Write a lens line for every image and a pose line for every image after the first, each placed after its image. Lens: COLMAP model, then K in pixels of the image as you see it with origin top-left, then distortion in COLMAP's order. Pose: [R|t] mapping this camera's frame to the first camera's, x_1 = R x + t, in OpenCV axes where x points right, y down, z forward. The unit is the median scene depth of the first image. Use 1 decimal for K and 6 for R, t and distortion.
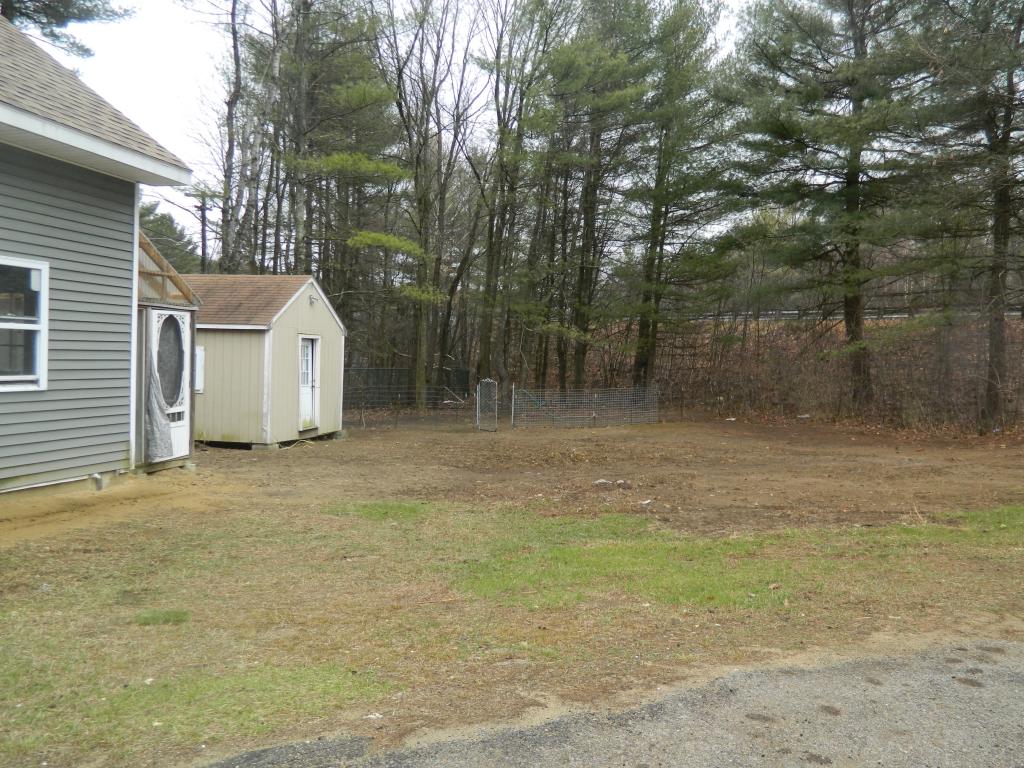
lens RADIAL K [[874.8, 0, 508.8], [0, 874.8, 381.7], [0, 0, 1]] dist [0.027491, -0.009556]
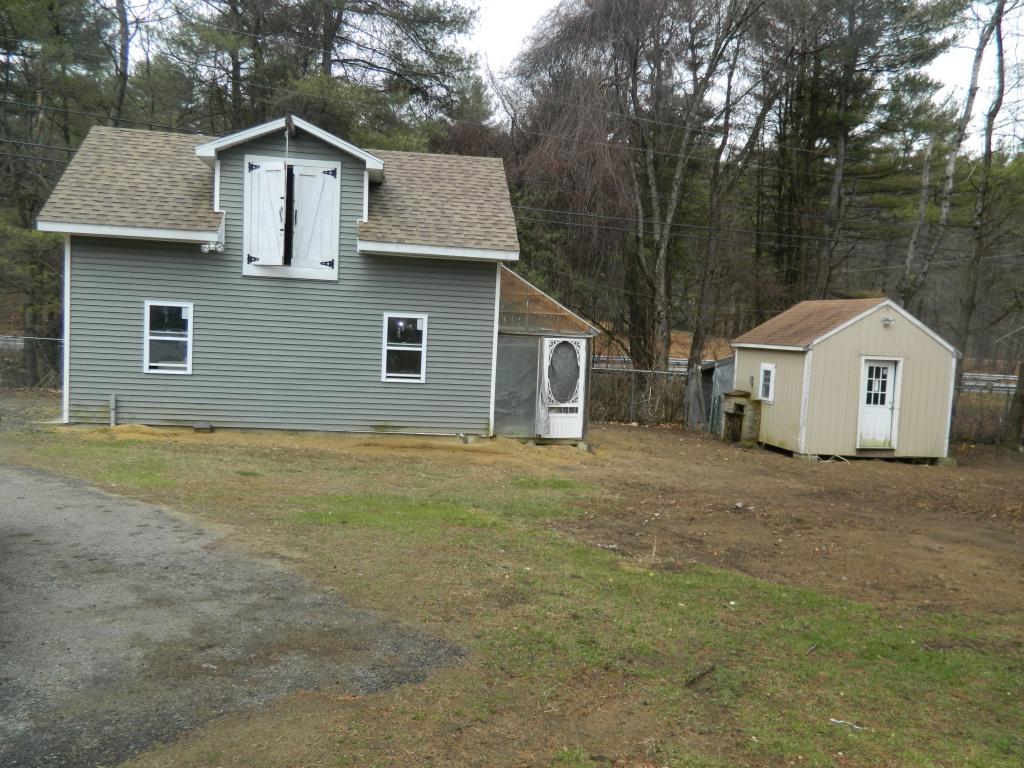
lens RADIAL K [[874.8, 0, 508.8], [0, 874.8, 381.7], [0, 0, 1]] dist [0.027491, -0.009556]
pose [[0.356412, 0.043831, -0.933300, 0.629625], [-0.061760, 0.997820, 0.023276, -0.023531], [0.932286, 0.049345, 0.358342, 0.250815]]
